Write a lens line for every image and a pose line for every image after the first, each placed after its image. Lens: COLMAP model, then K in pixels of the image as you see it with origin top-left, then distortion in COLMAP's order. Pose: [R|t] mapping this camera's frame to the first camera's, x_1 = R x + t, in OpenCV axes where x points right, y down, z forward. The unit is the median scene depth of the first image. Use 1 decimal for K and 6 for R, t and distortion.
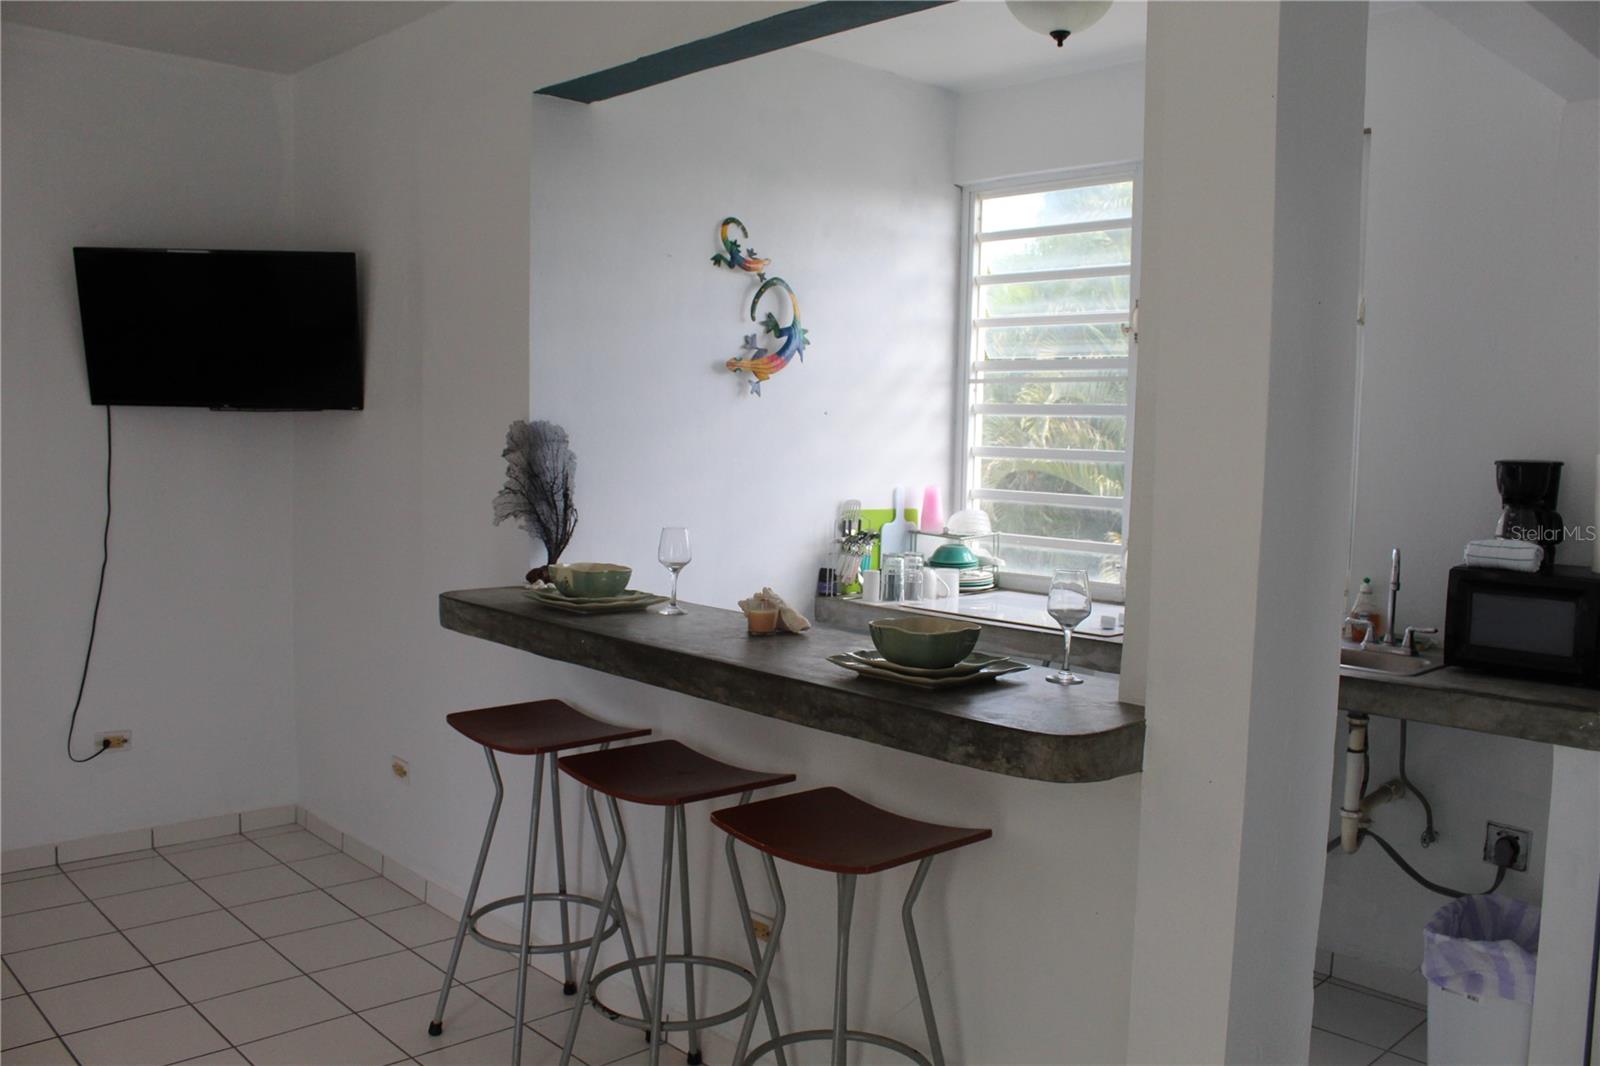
lens RADIAL K [[1323.9, 0, 800.0], [0, 1323.9, 533.0], [0, 0, 1]] dist [-0.164925, 0.153530]
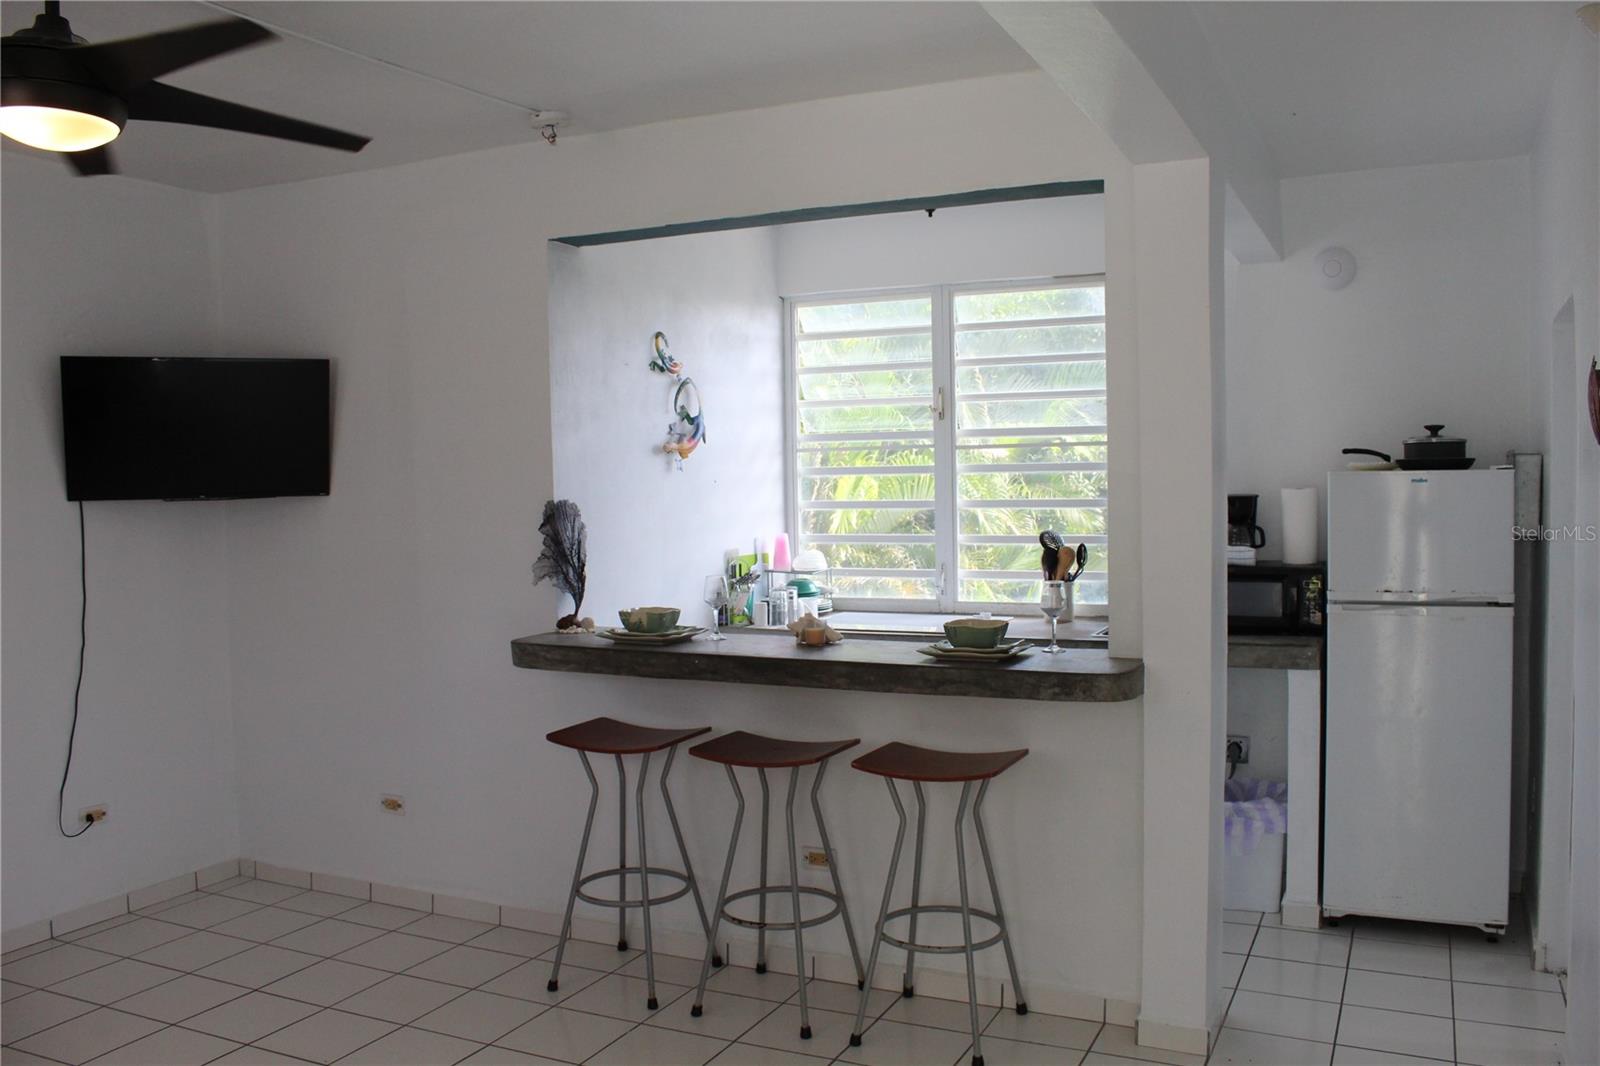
lens RADIAL K [[1323.9, 0, 800.0], [0, 1323.9, 533.0], [0, 0, 1]] dist [-0.164925, 0.153530]
pose [[0.934117, -0.056084, 0.352533, -0.379944], [0.067635, 0.997499, -0.020523, -0.010888], [-0.350500, 0.043015, 0.935574, -0.228004]]
